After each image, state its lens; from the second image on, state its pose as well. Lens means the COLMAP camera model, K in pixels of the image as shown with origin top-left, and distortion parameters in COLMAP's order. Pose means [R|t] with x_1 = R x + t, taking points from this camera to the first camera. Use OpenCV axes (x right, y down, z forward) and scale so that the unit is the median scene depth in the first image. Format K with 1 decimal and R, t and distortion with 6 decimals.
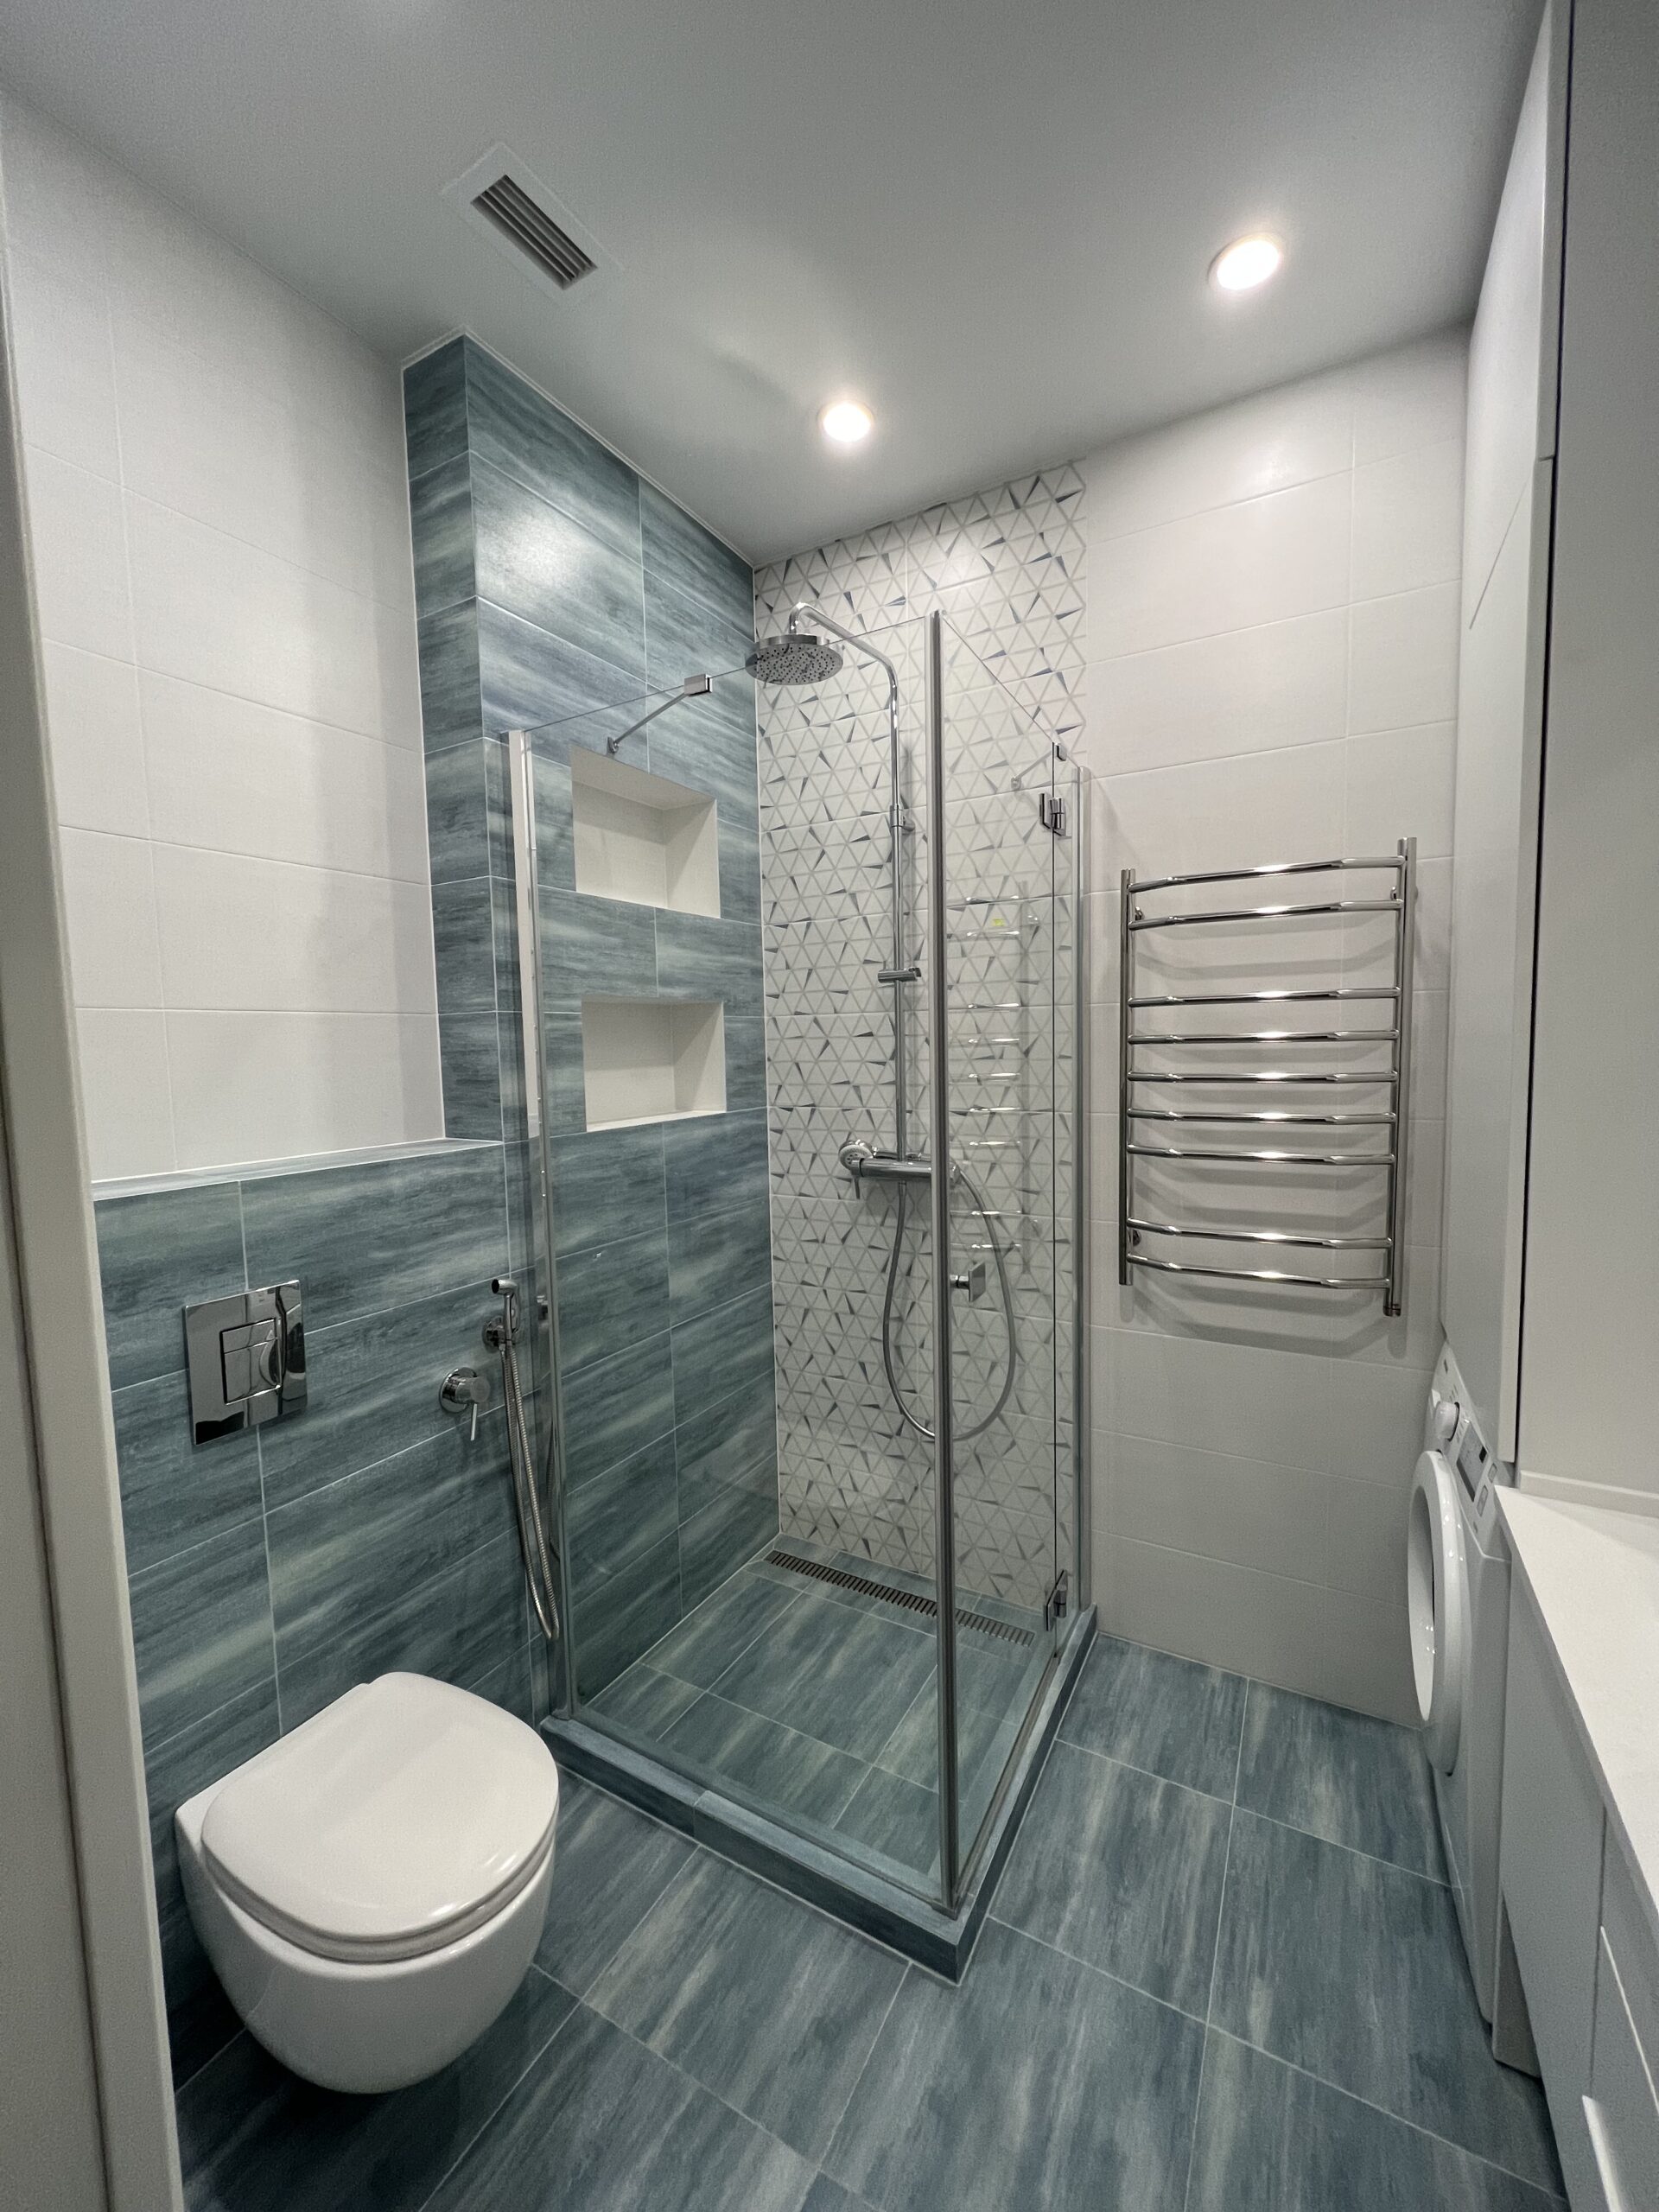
lens RADIAL K [[876.4, 0, 824.5], [0, 876.4, 1114.3], [0, 0, 1]] dist [-0.000722, 0.000538]
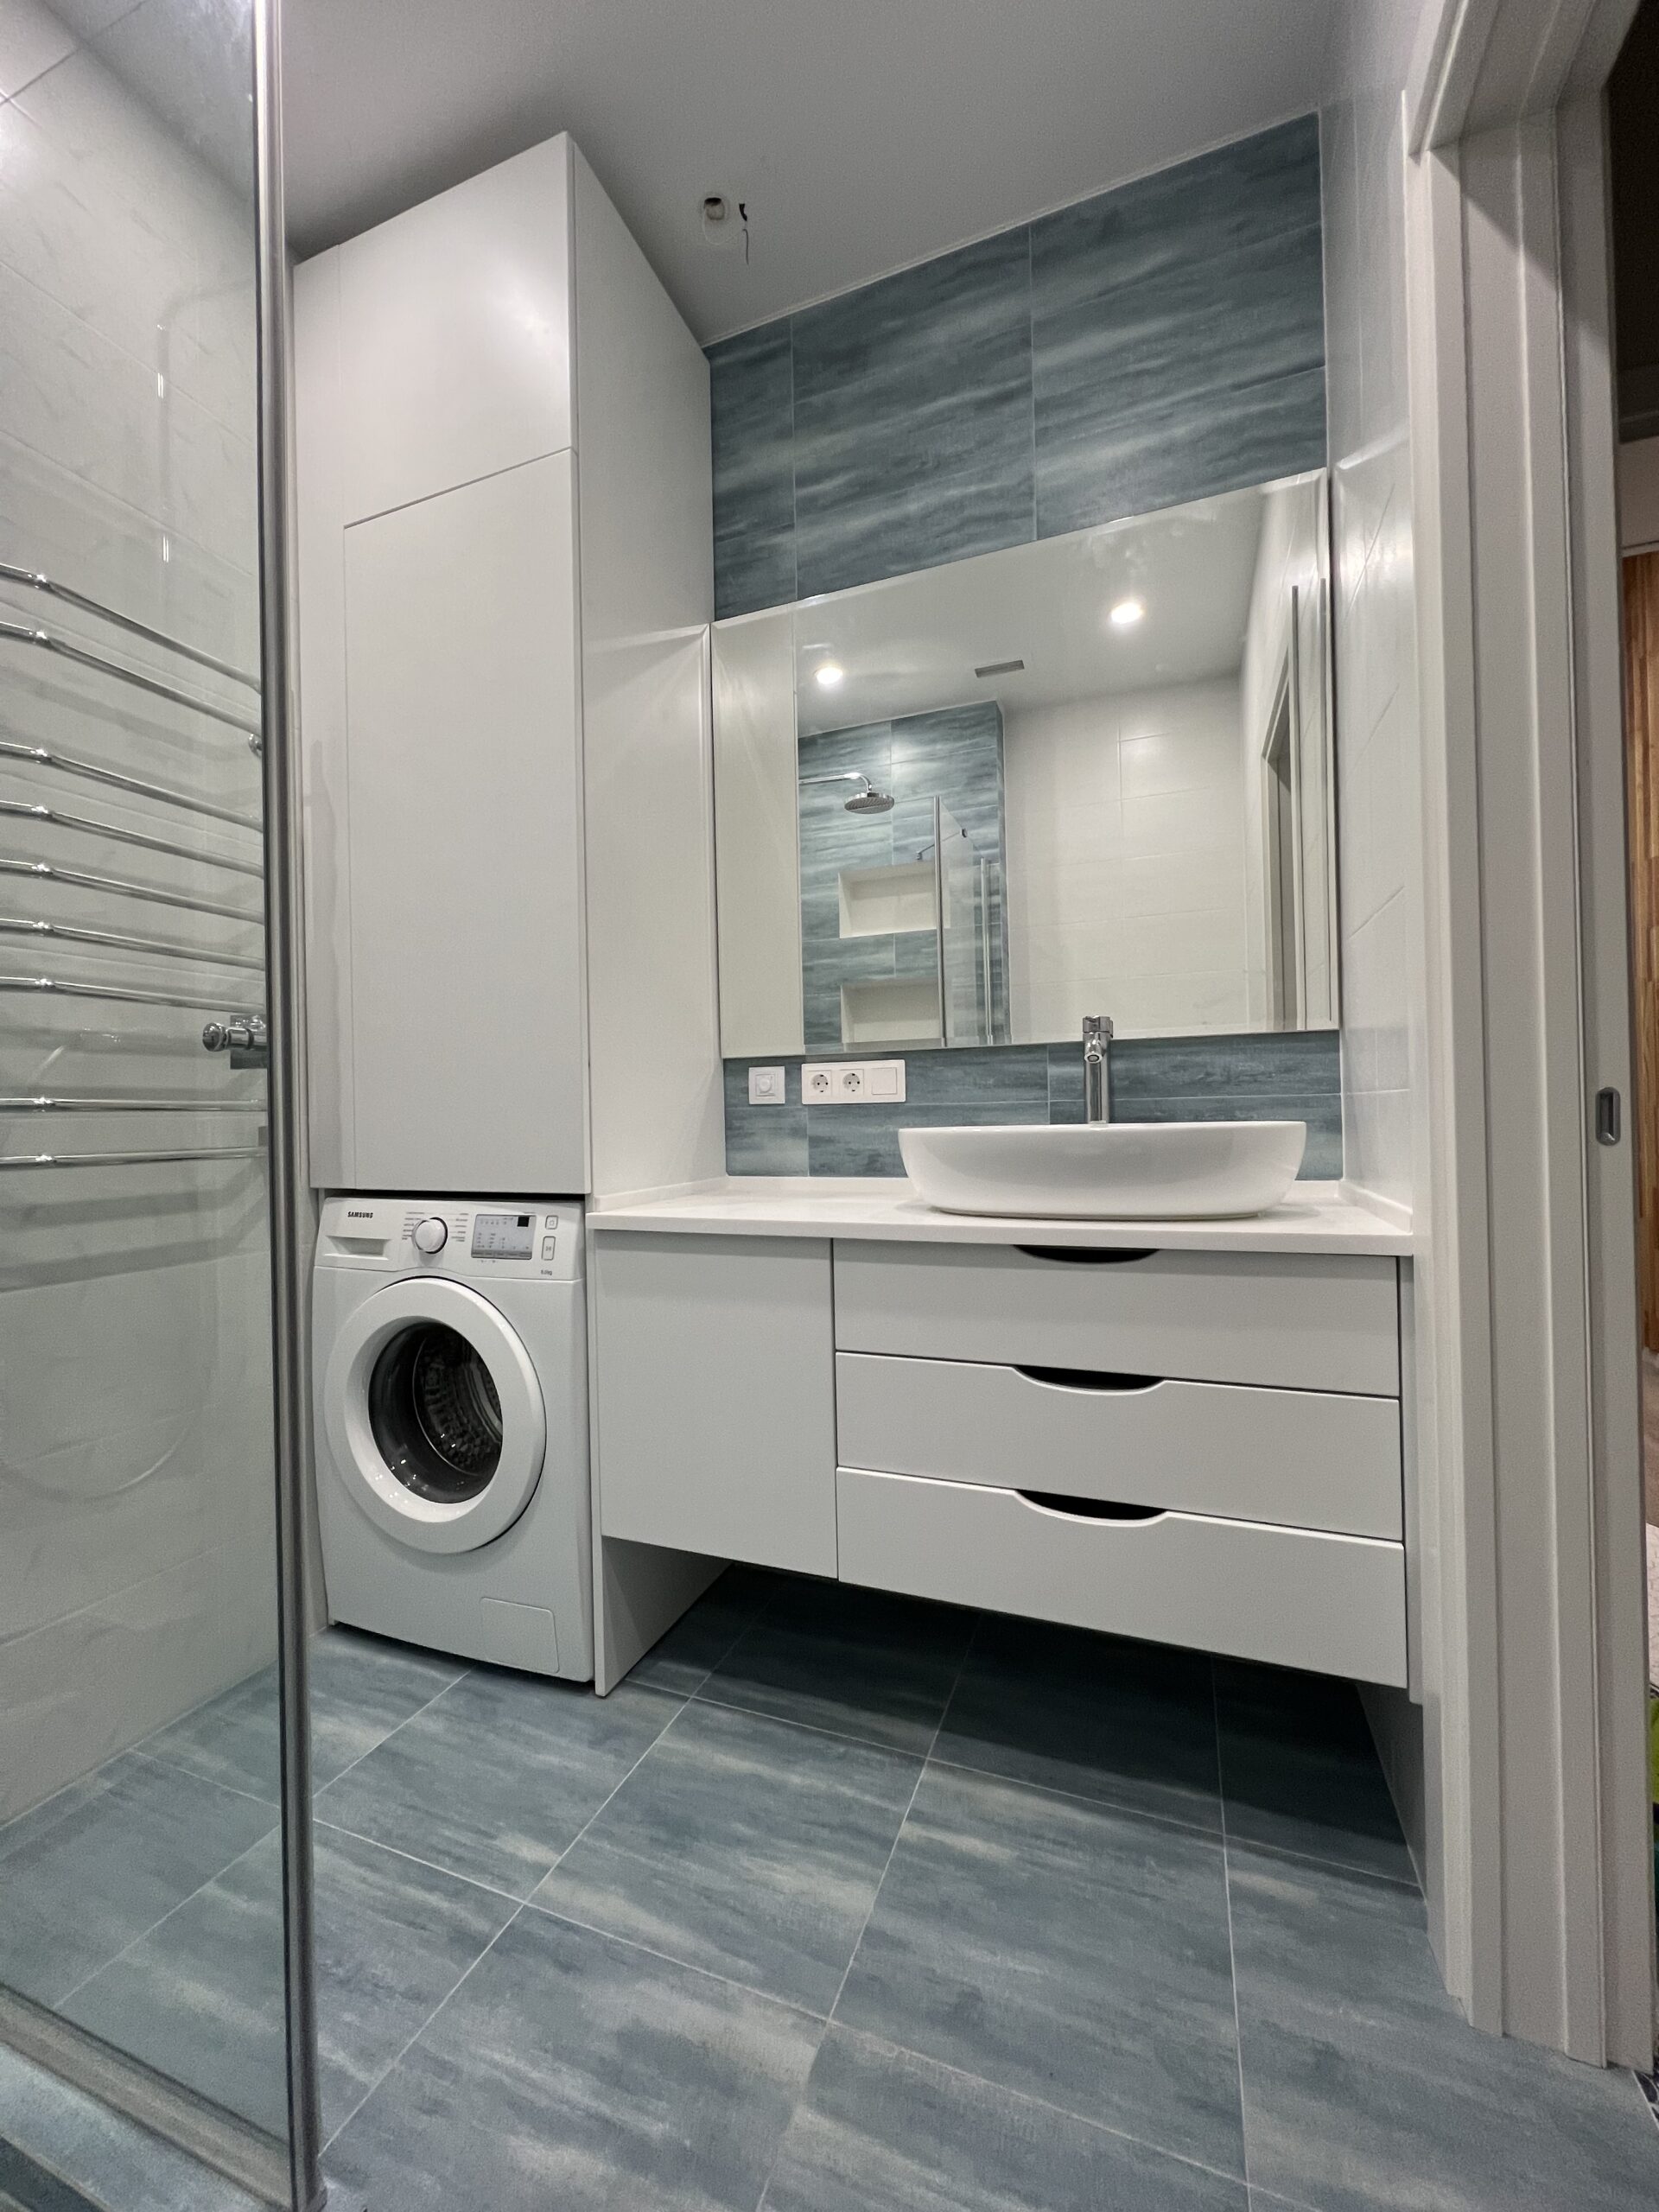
lens RADIAL K [[876.4, 0, 828.3], [0, 876.4, 1104.4], [0, 0, 1]] dist [-0.000722, 0.000538]
pose [[-0.132782, 0.026432, 0.990793, -0.350140], [0.104234, 0.994474, -0.012562, 0.204830], [-0.985649, 0.101606, -0.134803, 0.525855]]
